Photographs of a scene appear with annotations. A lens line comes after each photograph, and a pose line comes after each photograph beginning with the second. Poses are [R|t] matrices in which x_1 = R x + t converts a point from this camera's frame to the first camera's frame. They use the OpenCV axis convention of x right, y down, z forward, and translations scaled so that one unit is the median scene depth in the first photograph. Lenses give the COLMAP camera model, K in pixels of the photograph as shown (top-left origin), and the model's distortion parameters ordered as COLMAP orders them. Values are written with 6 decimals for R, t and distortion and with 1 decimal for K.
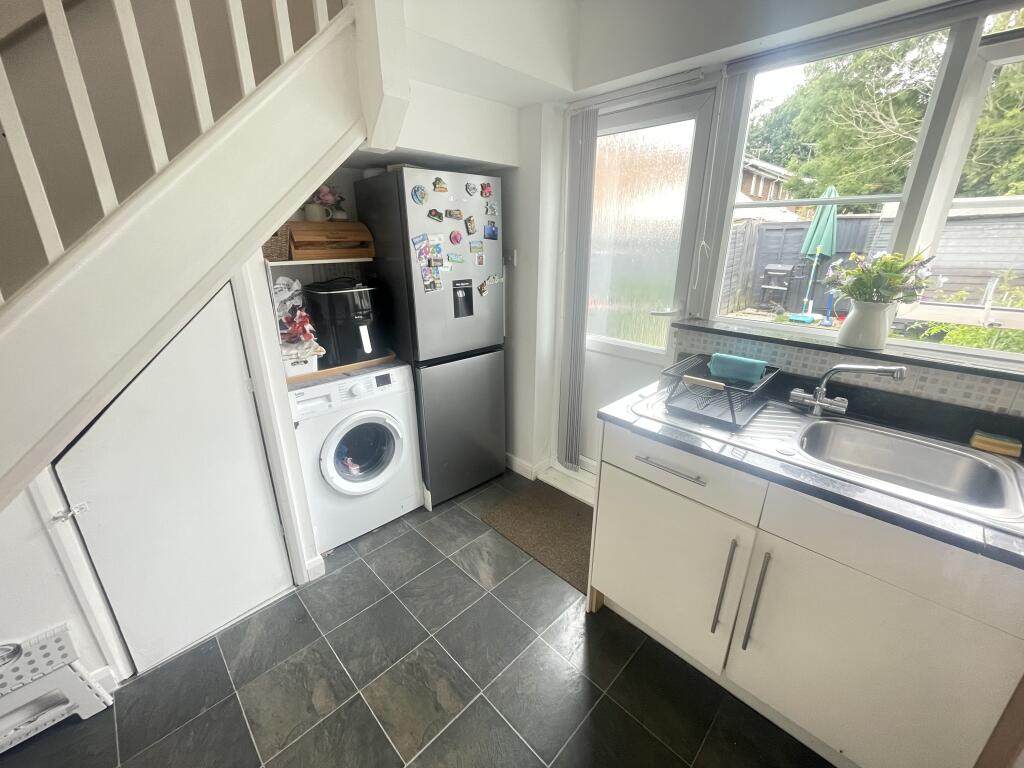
lens RADIAL K [[413.5, 0, 512.1], [0, 413.5, 381.9], [0, 0, 1]] dist [-0.001592, -0.000100]
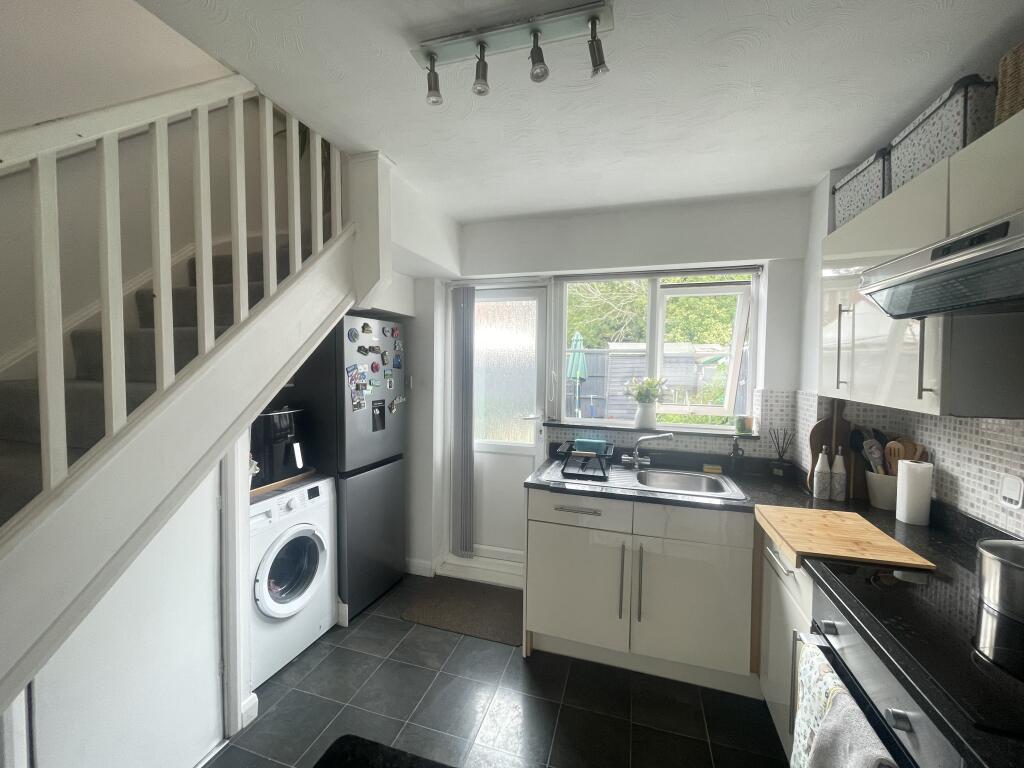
lens RADIAL K [[413.5, 0, 512.1], [0, 413.5, 381.9], [0, 0, 1]] dist [-0.001592, -0.000100]
pose [[0.883532, -0.009145, 0.468281, -0.363378], [0.142508, 0.957655, -0.250176, 0.063852], [-0.446164, 0.287772, 0.847423, -0.227669]]
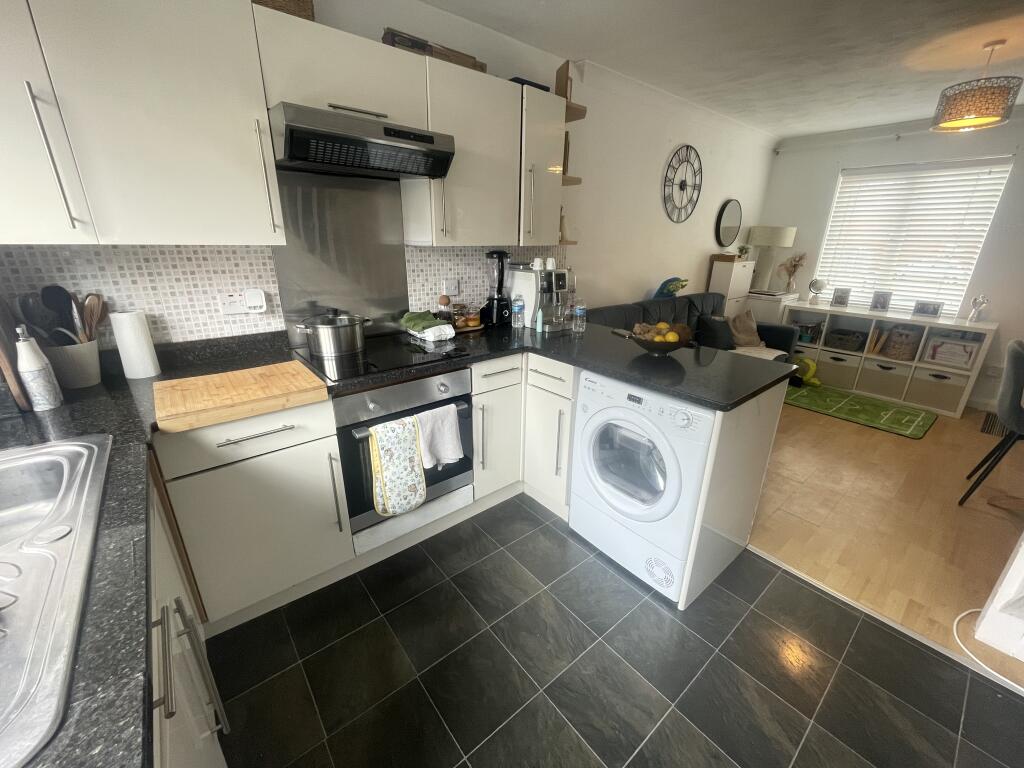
lens RADIAL K [[413.5, 0, 512.1], [0, 413.5, 381.9], [0, 0, 1]] dist [-0.001592, -0.000100]
pose [[-0.995052, -0.045946, 0.088099, -0.041636], [0.018768, 0.783784, 0.620750, -0.220948], [-0.097571, 0.619332, -0.779043, 0.731191]]
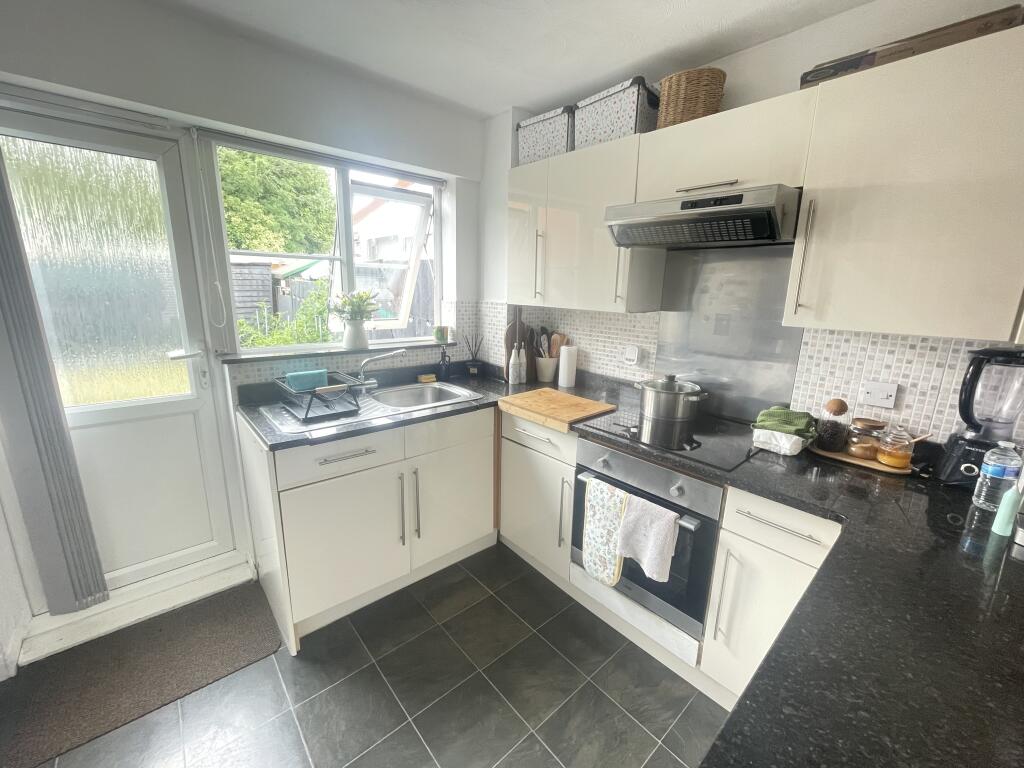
lens RADIAL K [[413.5, 0, 512.1], [0, 413.5, 381.9], [0, 0, 1]] dist [-0.001592, -0.000100]
pose [[0.067815, -0.222200, 0.972640, -0.505597], [0.304809, 0.932887, 0.191866, -0.062608], [-0.949996, 0.283458, 0.130992, 0.179604]]
